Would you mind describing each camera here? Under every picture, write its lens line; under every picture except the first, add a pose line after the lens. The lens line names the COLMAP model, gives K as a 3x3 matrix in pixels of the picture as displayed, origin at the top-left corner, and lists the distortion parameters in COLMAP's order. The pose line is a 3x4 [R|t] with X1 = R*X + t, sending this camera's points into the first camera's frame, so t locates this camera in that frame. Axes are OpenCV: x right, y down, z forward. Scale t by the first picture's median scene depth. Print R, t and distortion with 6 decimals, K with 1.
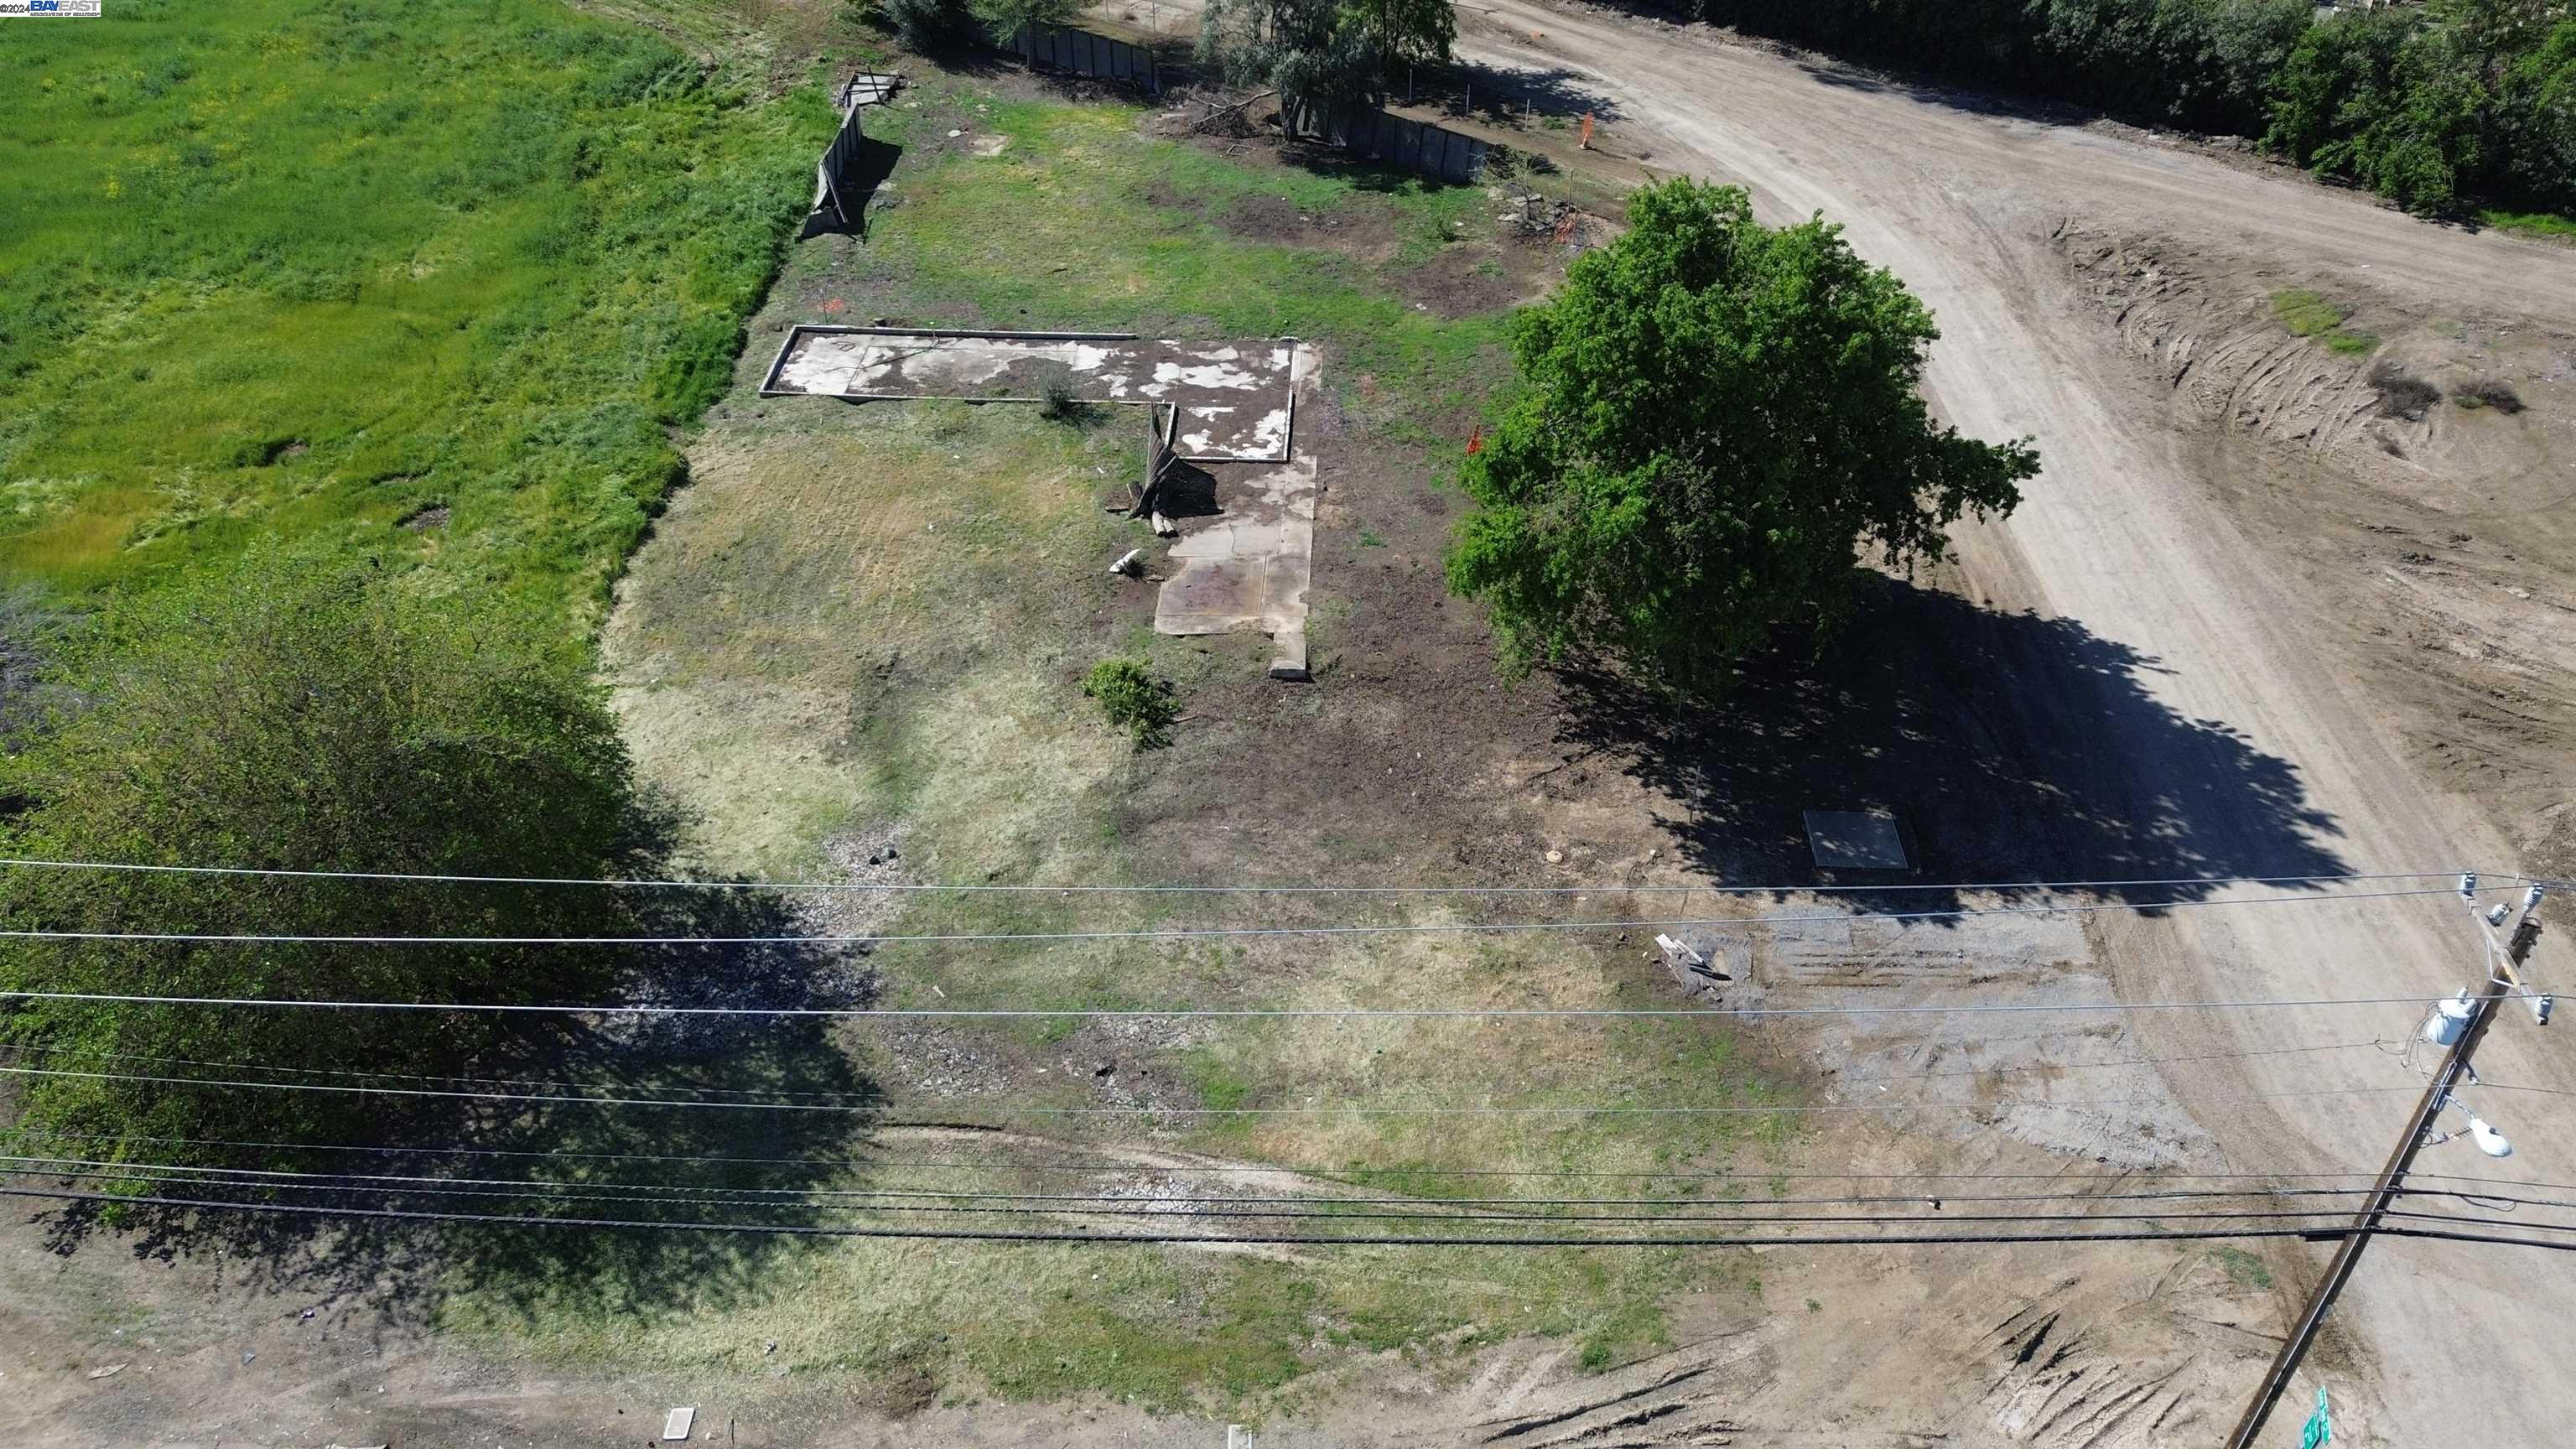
lens RADIAL K [[1799.3, 0, 1288.0], [0, 1799.3, 724.5], [0, 0, 1]] dist [0.067337, -0.085518]
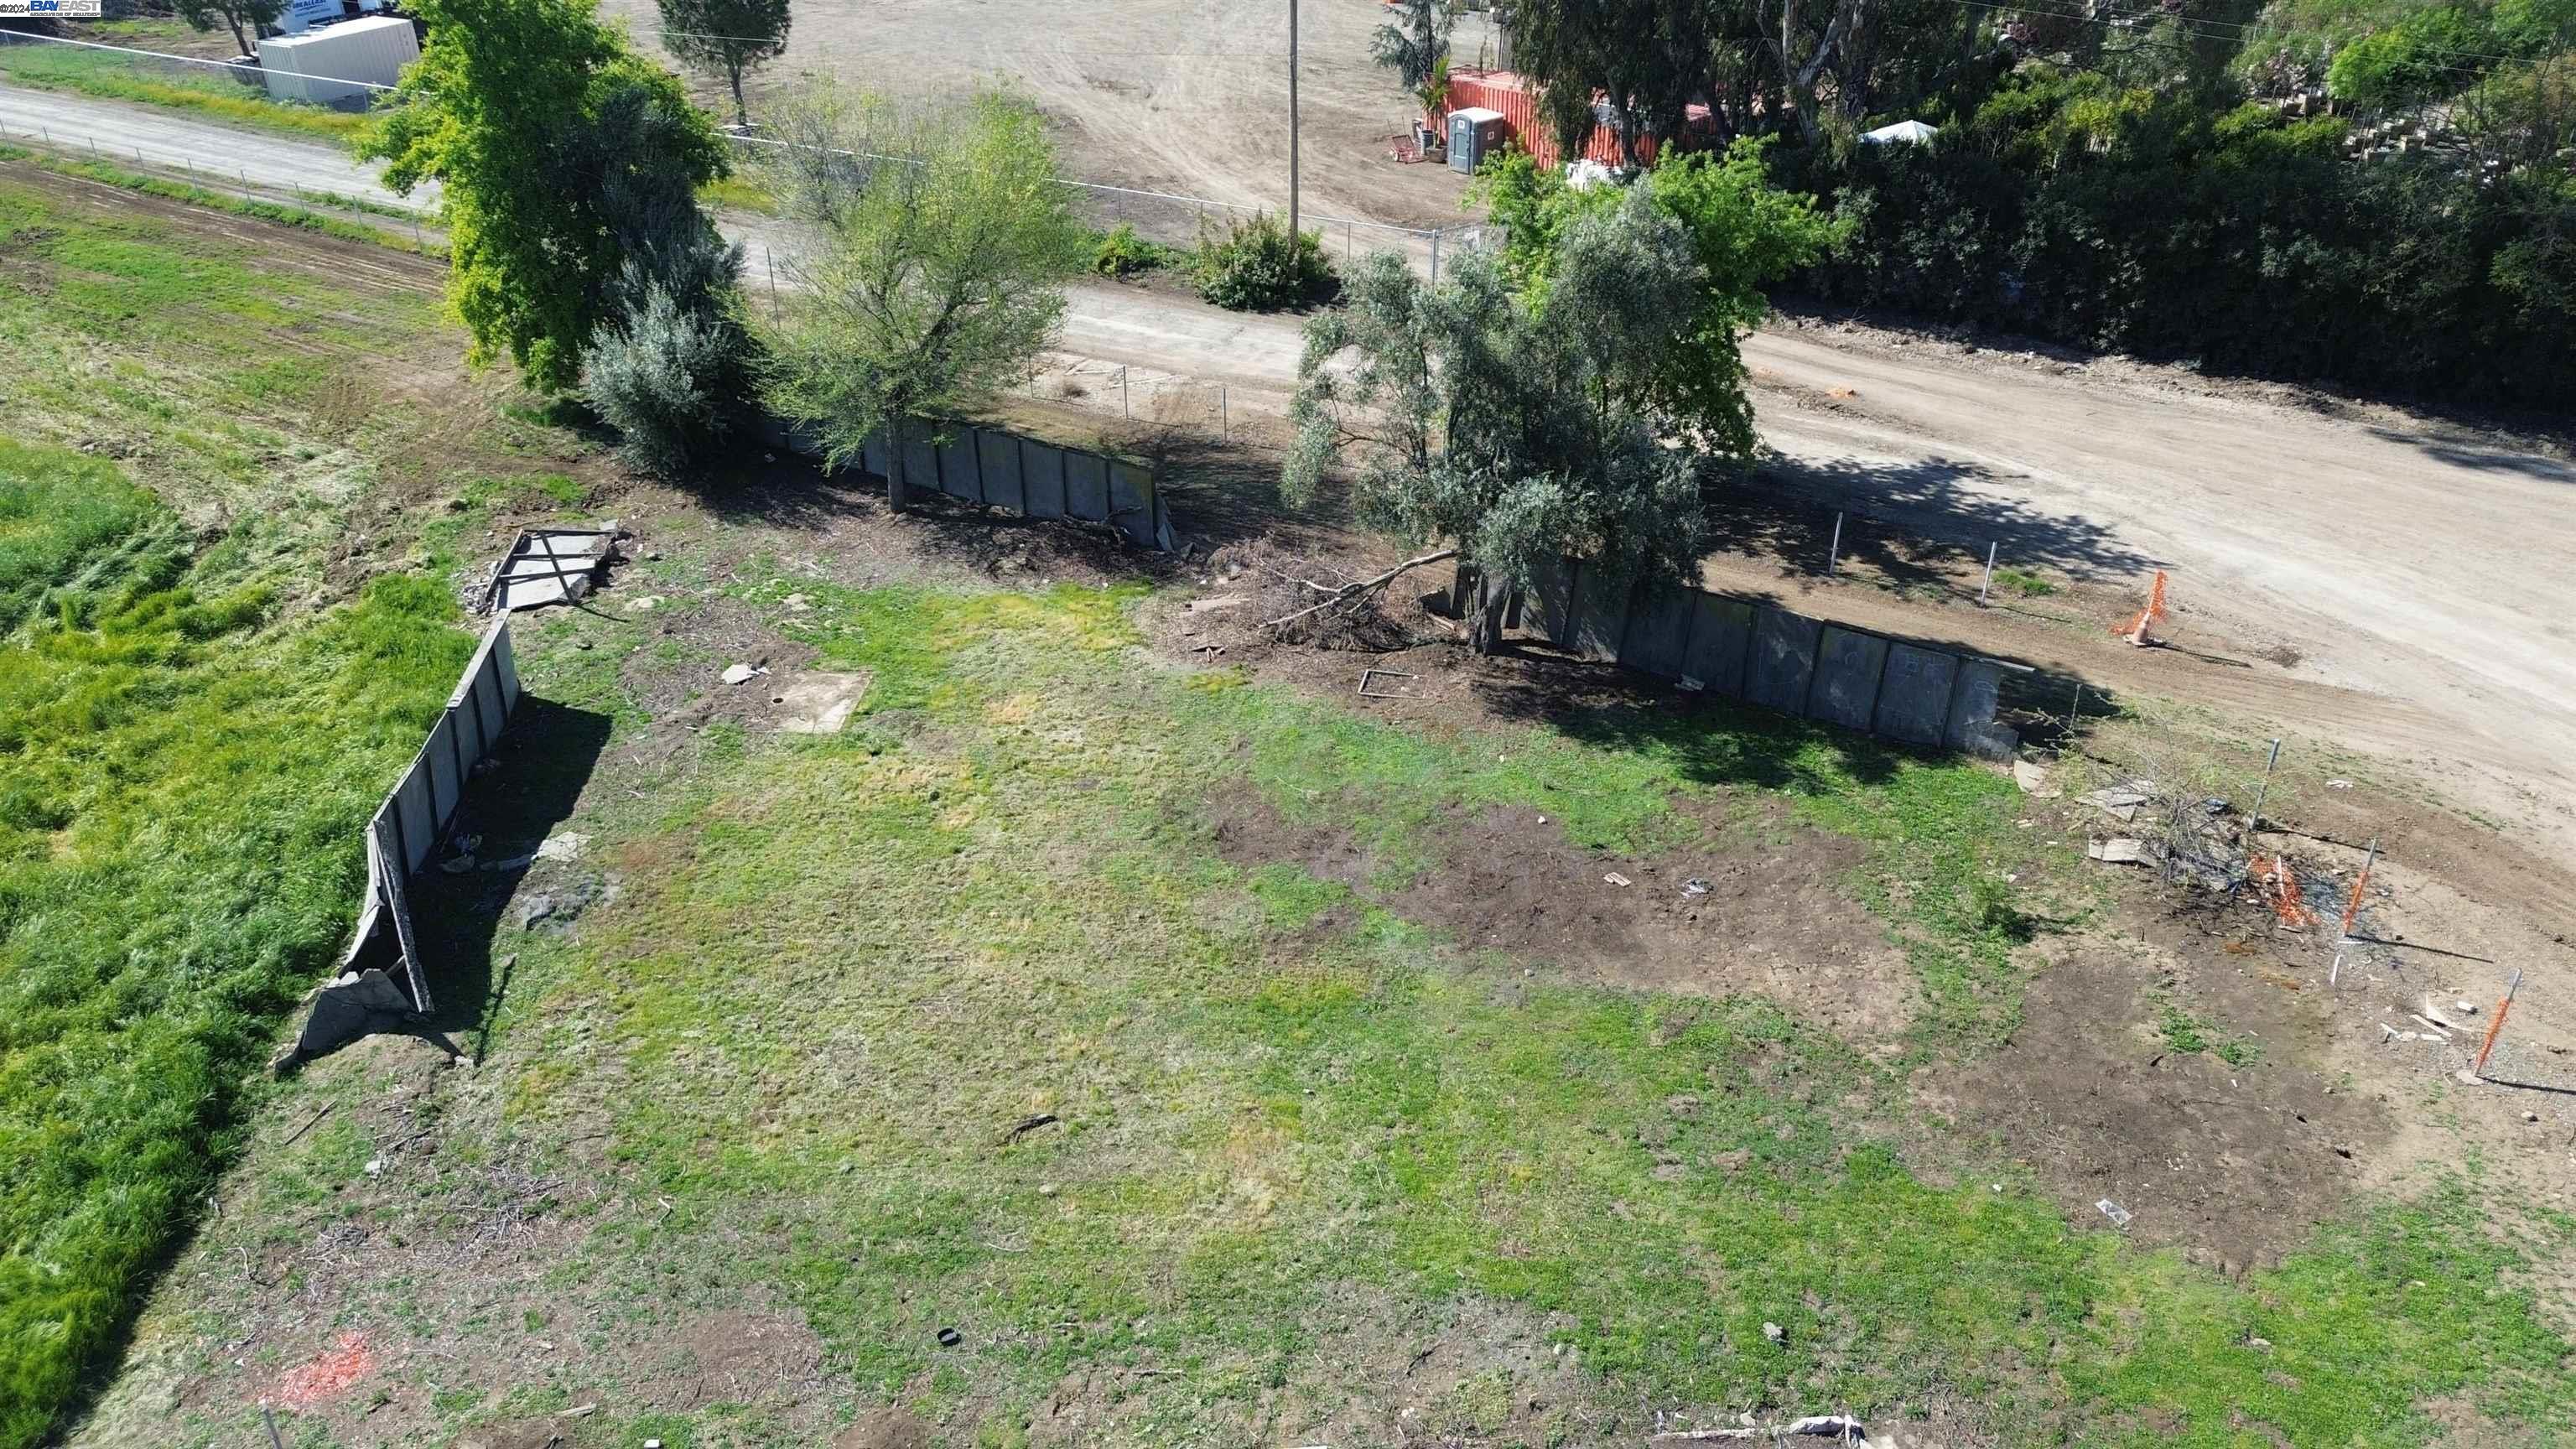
lens RADIAL K [[1860.9, 0, 1284.1], [0, 1860.9, 643.6], [0, 0, 1]] dist [0.085110, -0.098104]
pose [[0.993774, -0.055083, 0.096849, -0.120072], [0.072912, 0.978786, -0.191473, -0.299878], [-0.084247, 0.197343, 0.976708, 0.684709]]
